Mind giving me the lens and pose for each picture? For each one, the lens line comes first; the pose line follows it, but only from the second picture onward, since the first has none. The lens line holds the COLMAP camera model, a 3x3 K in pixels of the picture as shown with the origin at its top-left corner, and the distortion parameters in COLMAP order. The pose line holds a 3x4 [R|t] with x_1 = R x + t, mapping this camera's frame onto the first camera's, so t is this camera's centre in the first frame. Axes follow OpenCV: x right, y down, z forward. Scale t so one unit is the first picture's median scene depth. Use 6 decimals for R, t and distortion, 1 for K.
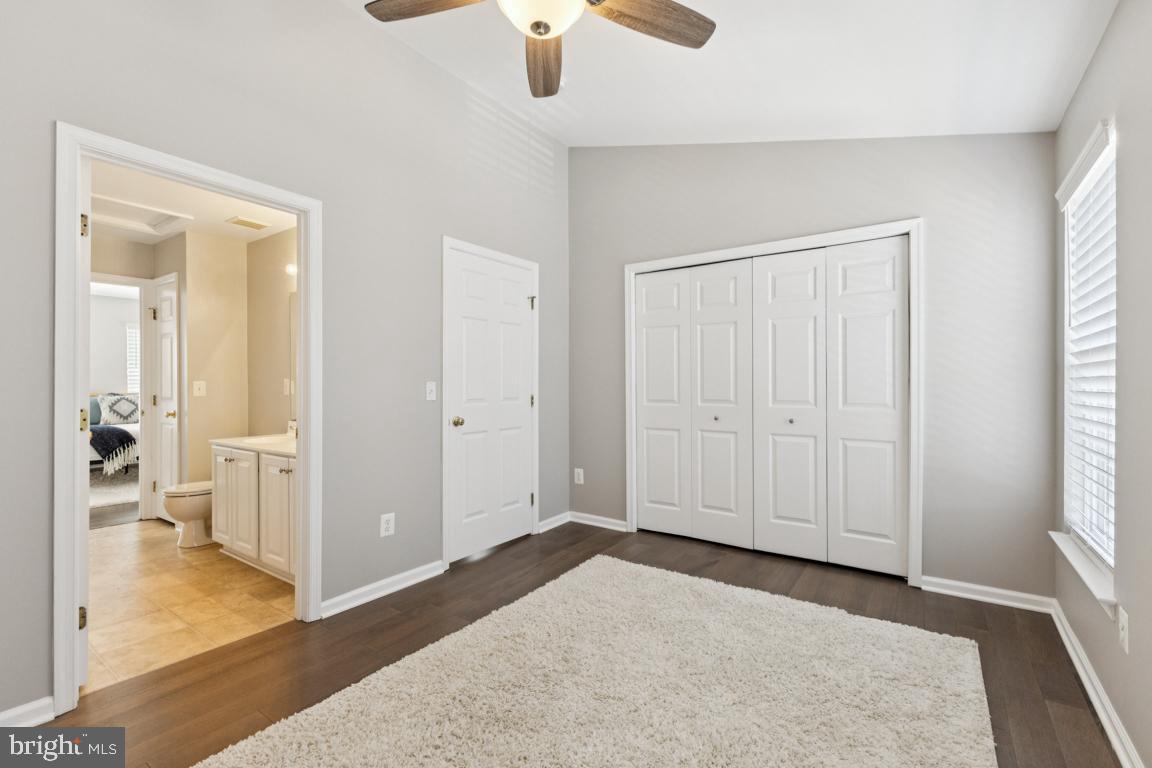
lens RADIAL K [[496.8, 0, 579.8], [0, 496.8, 382.1], [0, 0, 1]] dist [0.001444, -0.001236]
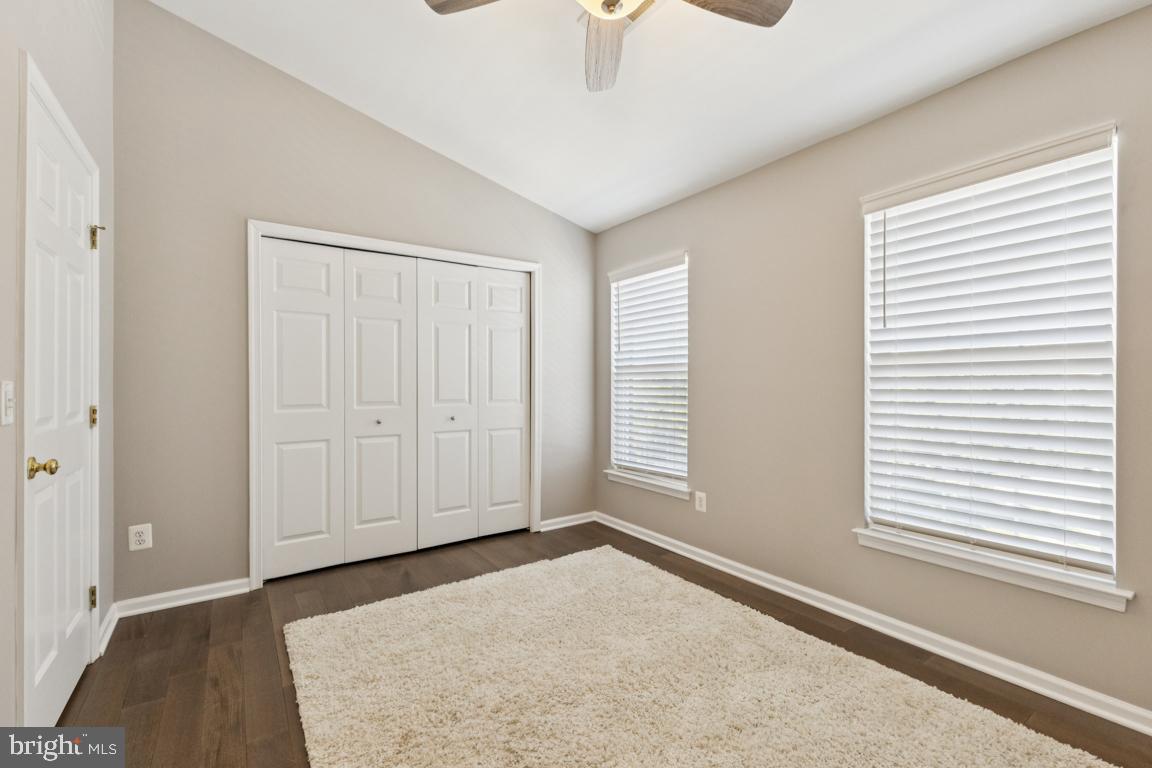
lens RADIAL K [[496.8, 0, 567.5], [0, 496.8, 381.2], [0, 0, 1]] dist [0.001444, -0.001236]
pose [[0.352665, 0.004477, 0.935739, -0.529975], [0.004207, 0.999971, -0.006370, 0.005816], [-0.935740, 0.006183, 0.352636, 0.400959]]
